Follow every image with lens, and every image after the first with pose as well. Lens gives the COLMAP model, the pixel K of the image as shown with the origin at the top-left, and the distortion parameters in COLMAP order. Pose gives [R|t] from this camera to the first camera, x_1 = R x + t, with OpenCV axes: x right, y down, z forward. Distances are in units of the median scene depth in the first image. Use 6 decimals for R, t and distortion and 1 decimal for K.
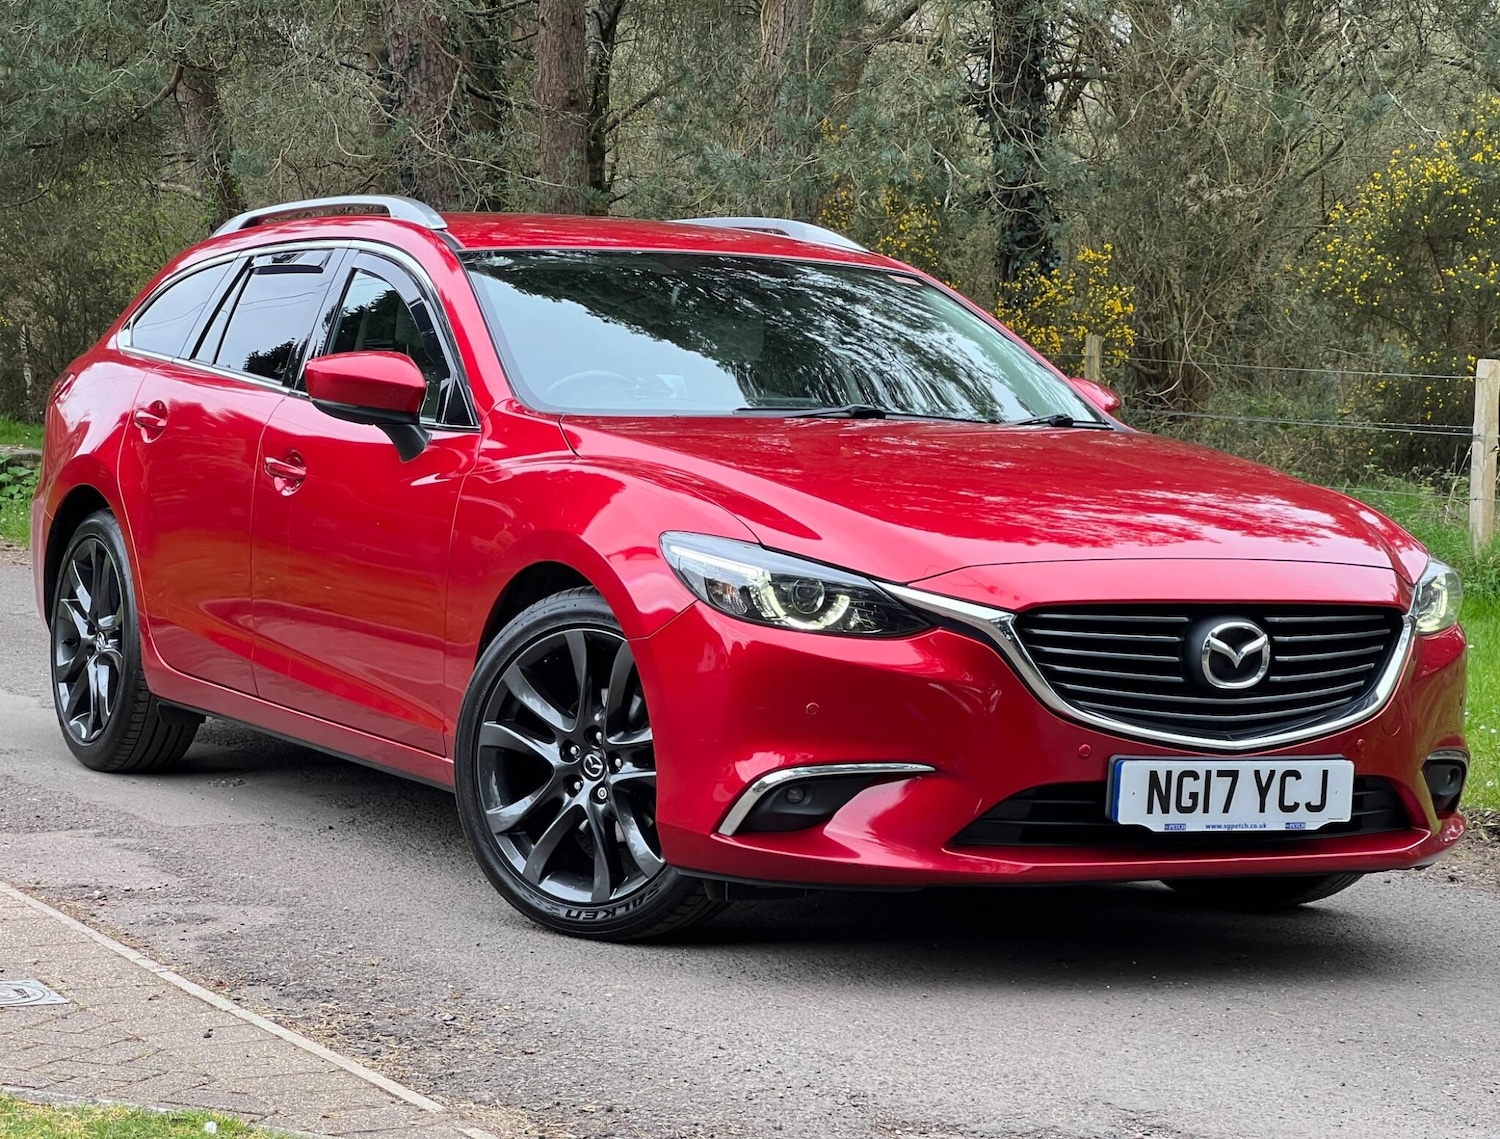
lens RADIAL K [[3657.3, 0, 751.0], [0, 3657.3, 530.9], [0, 0, 1]] dist [-0.023054, 3.982166]
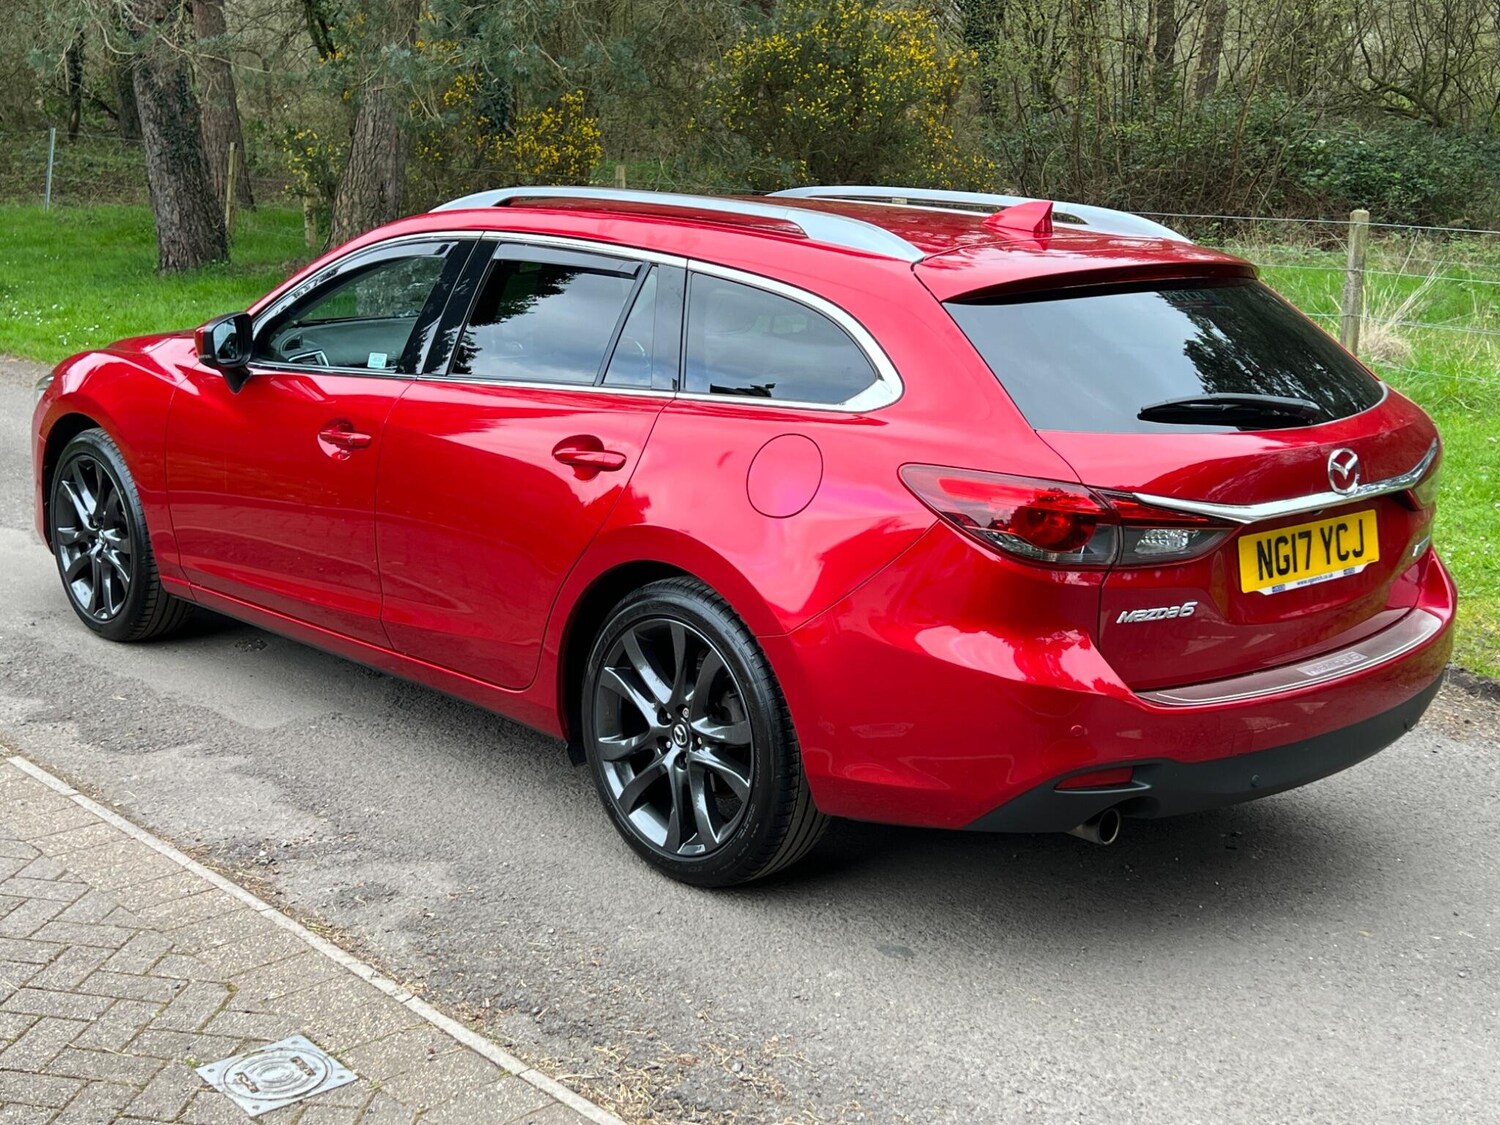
lens RADIAL K [[1929.2, 0, 746.2], [0, 1929.2, 568.1], [0, 0, 1]] dist [0.145916, -0.362754]
pose [[0.967124, -0.073504, 0.243453, -0.182782], [0.027396, 0.981861, 0.187612, -0.101541], [-0.252827, -0.174775, 0.951595, 0.429753]]
